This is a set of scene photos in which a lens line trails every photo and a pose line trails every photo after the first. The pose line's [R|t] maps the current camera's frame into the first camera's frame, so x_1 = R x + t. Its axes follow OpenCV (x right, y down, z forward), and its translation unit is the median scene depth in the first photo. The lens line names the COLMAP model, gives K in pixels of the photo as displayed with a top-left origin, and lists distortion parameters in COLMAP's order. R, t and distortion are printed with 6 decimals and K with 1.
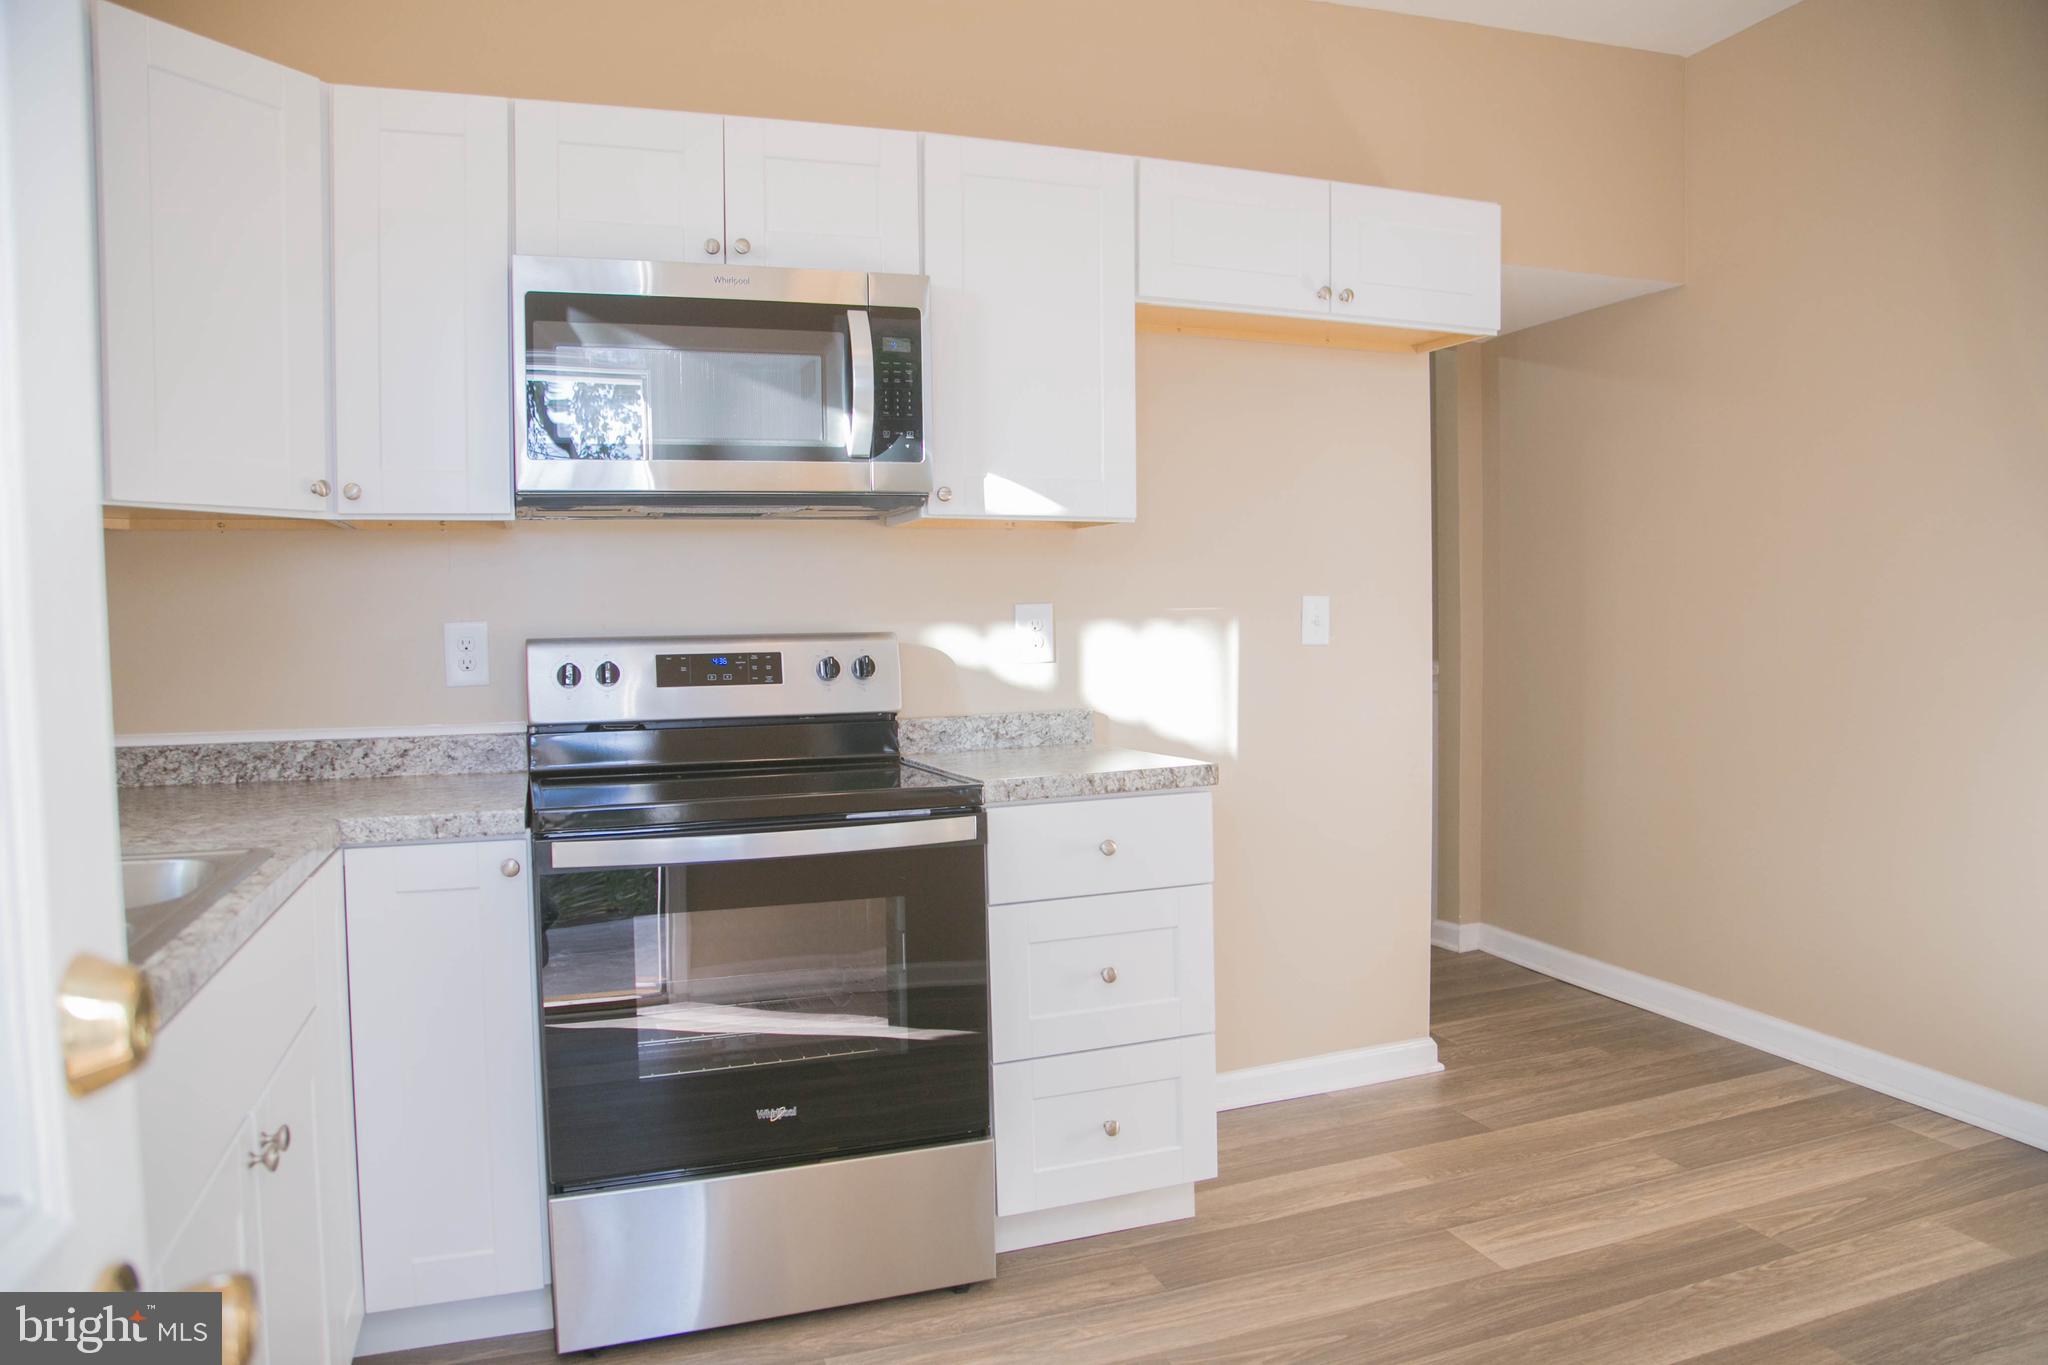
lens RADIAL K [[1399.6, 0, 1052.0], [0, 1399.6, 674.9], [0, 0, 1]] dist [-0.109654, 0.069168]
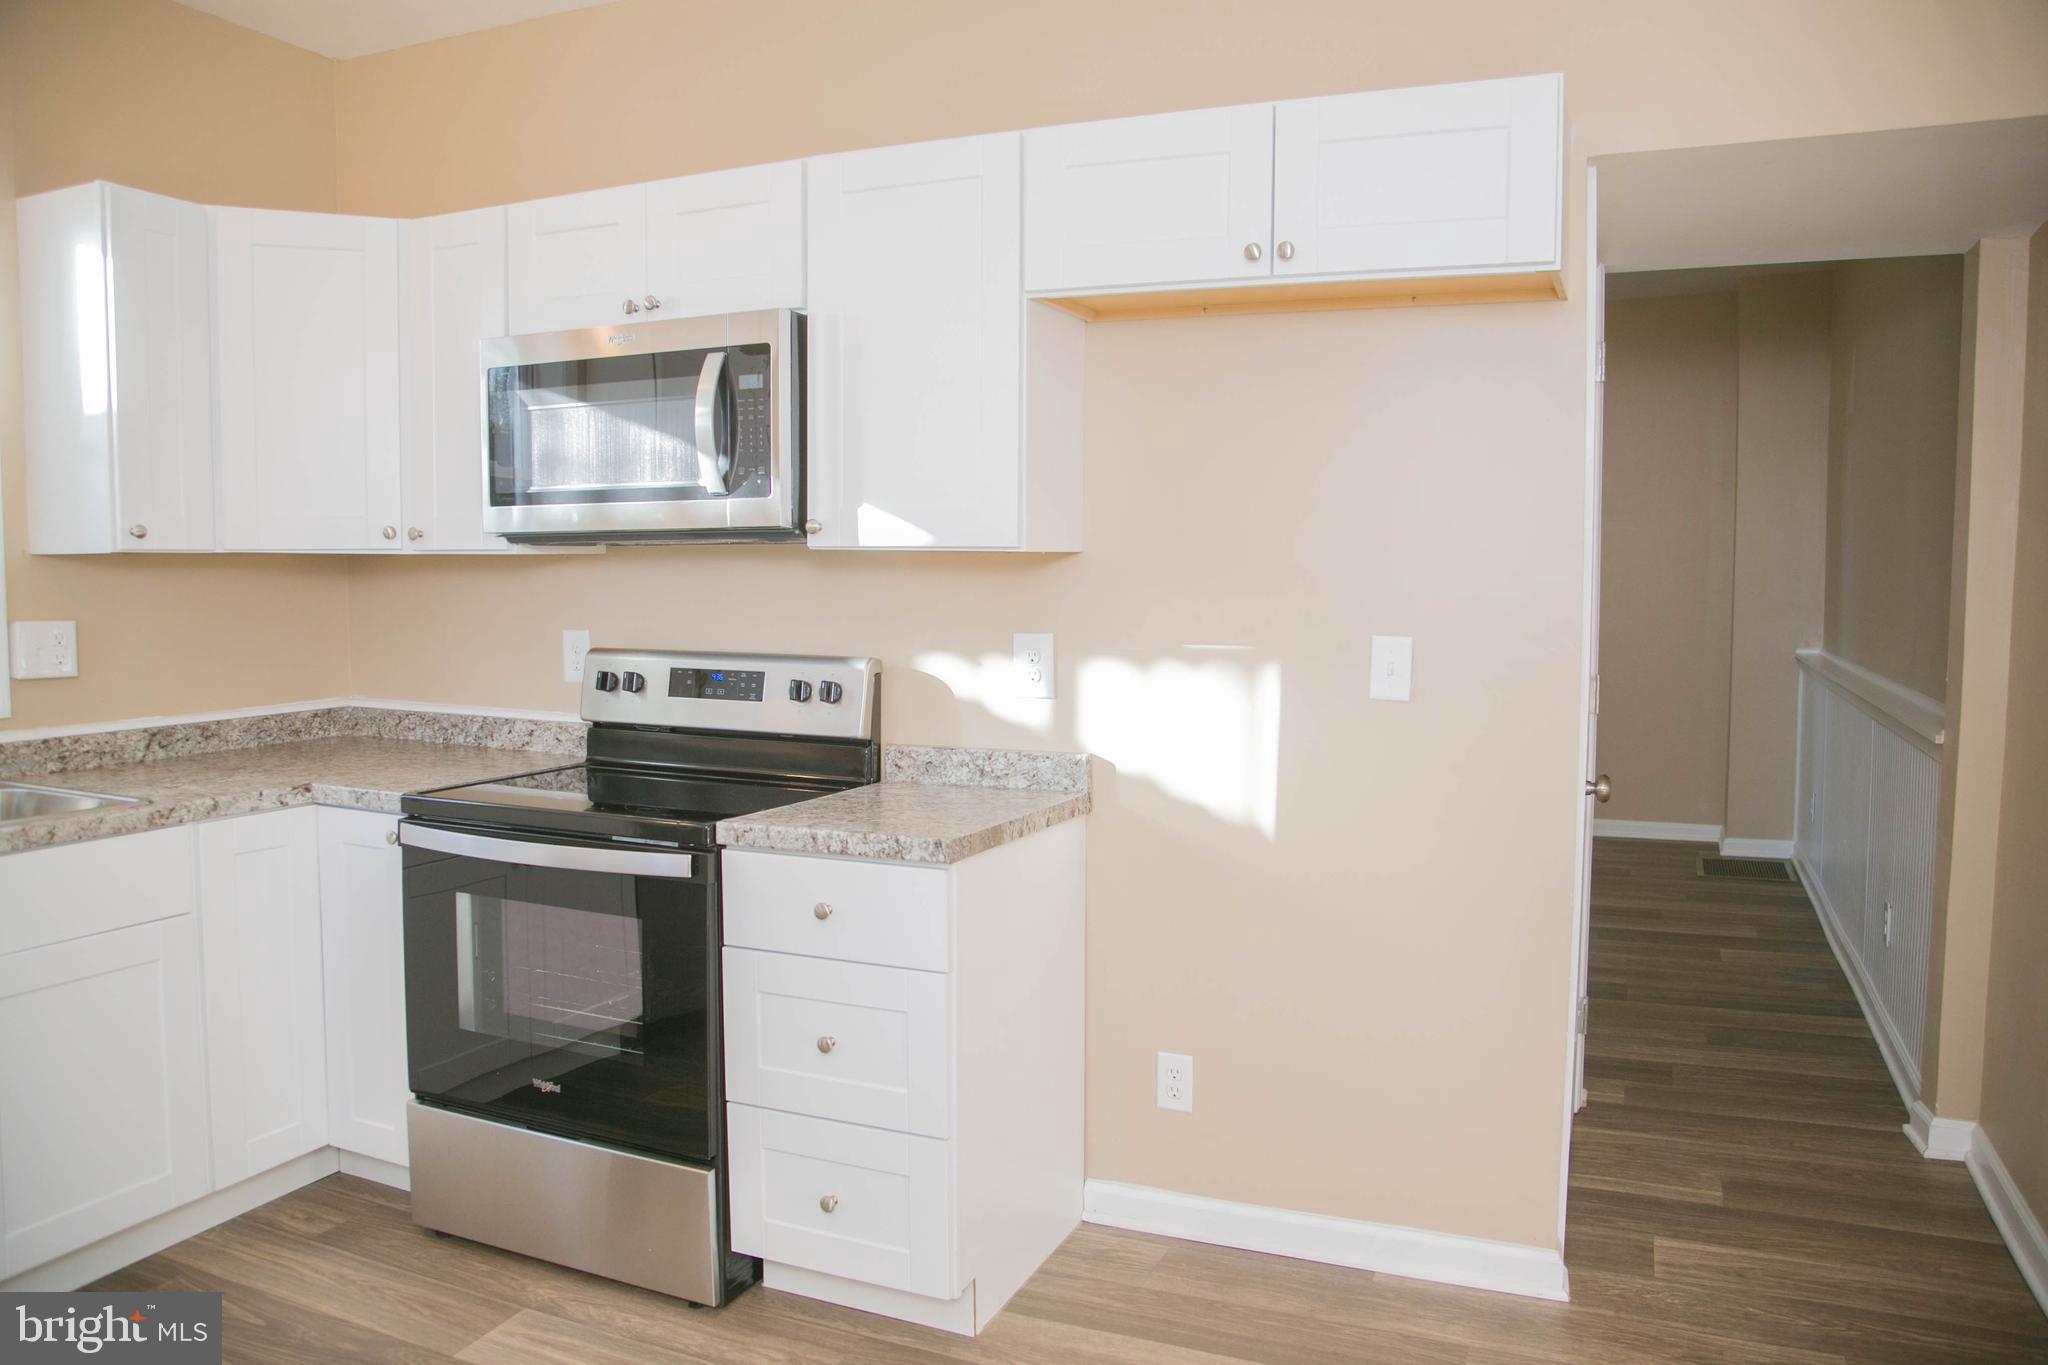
lens RADIAL K [[1399.6, 0, 1052.0], [0, 1399.6, 674.9], [0, 0, 1]] dist [-0.109654, 0.069168]
pose [[0.726257, 0.072301, -0.683611, 0.709008], [-0.048570, 0.997365, 0.053885, -0.084054], [0.685705, -0.005932, 0.727855, 0.388889]]
